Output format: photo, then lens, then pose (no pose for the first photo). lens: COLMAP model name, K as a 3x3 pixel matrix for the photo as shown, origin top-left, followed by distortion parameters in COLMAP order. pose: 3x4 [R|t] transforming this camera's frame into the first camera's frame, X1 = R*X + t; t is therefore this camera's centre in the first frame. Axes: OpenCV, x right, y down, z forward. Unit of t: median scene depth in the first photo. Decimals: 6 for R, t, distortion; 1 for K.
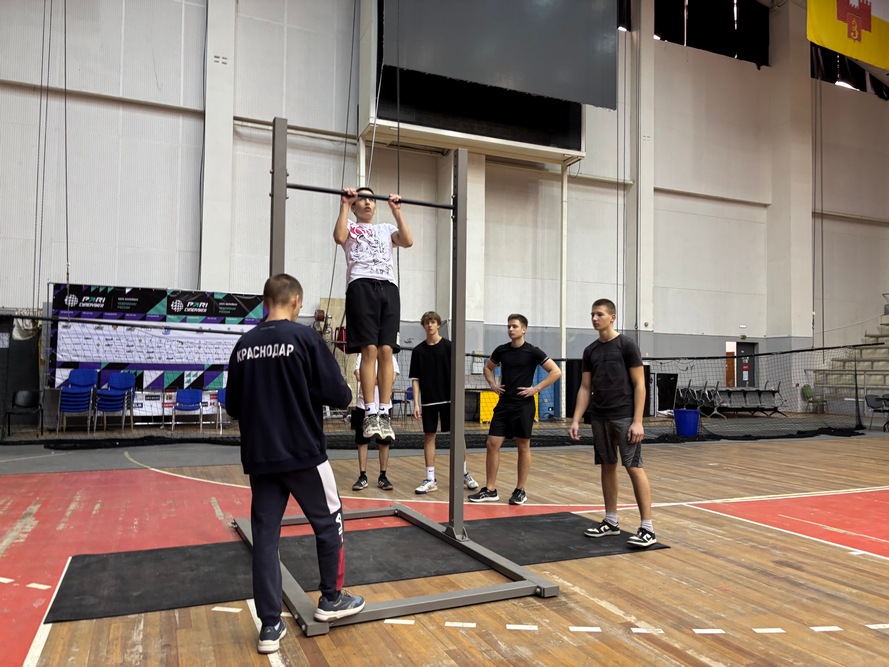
lens RADIAL K [[673.9, 0, 444.5], [0, 673.9, 333.5], [0, 0, 1]] dist [0.093288, -0.114076]
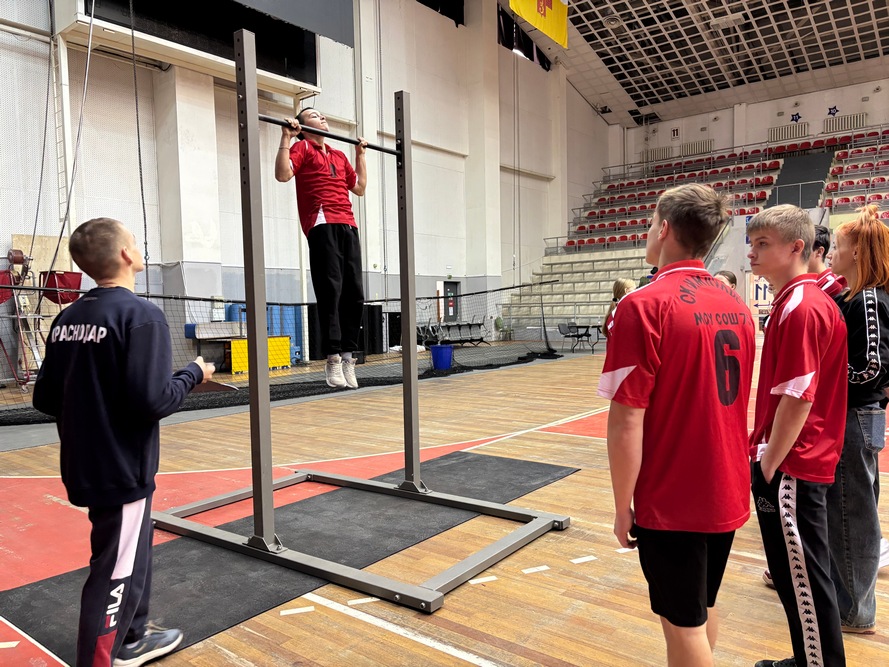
lens RADIAL K [[673.9, 0, 444.5], [0, 673.9, 333.5], [0, 0, 1]] dist [0.093288, -0.114076]
pose [[0.879947, -0.052512, 0.472160, -0.116942], [0.009011, 0.995538, 0.093927, -0.007343], [-0.474986, -0.078396, 0.876494, 0.035177]]
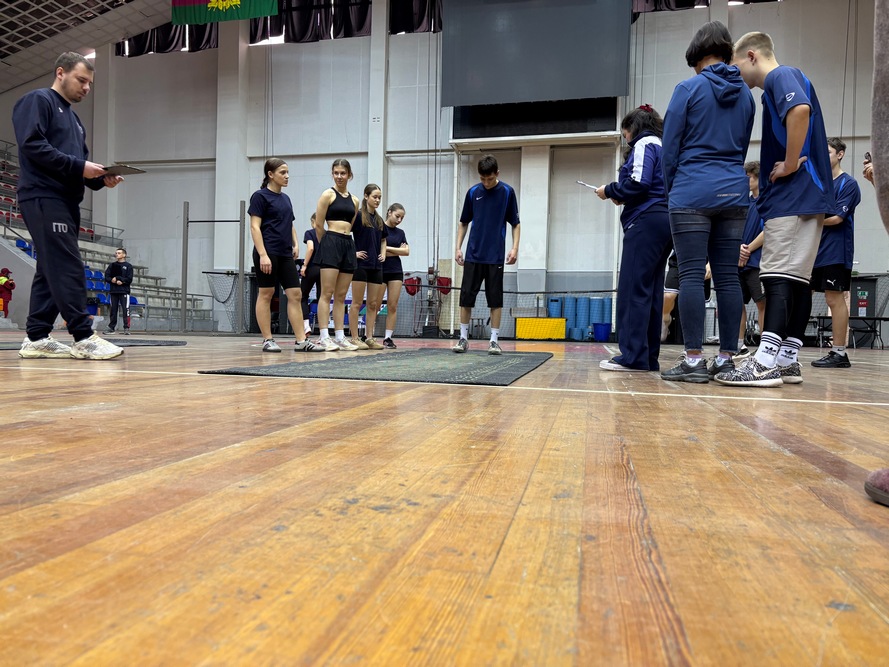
lens RADIAL K [[673.9, 0, 444.5], [0, 673.9, 333.5], [0, 0, 1]] dist [0.093288, -0.114076]
pose [[0.817757, 0.006826, -0.575523, 0.676893], [0.020773, 0.998928, 0.041364, 0.050585], [0.575188, -0.045781, 0.816739, -0.243243]]
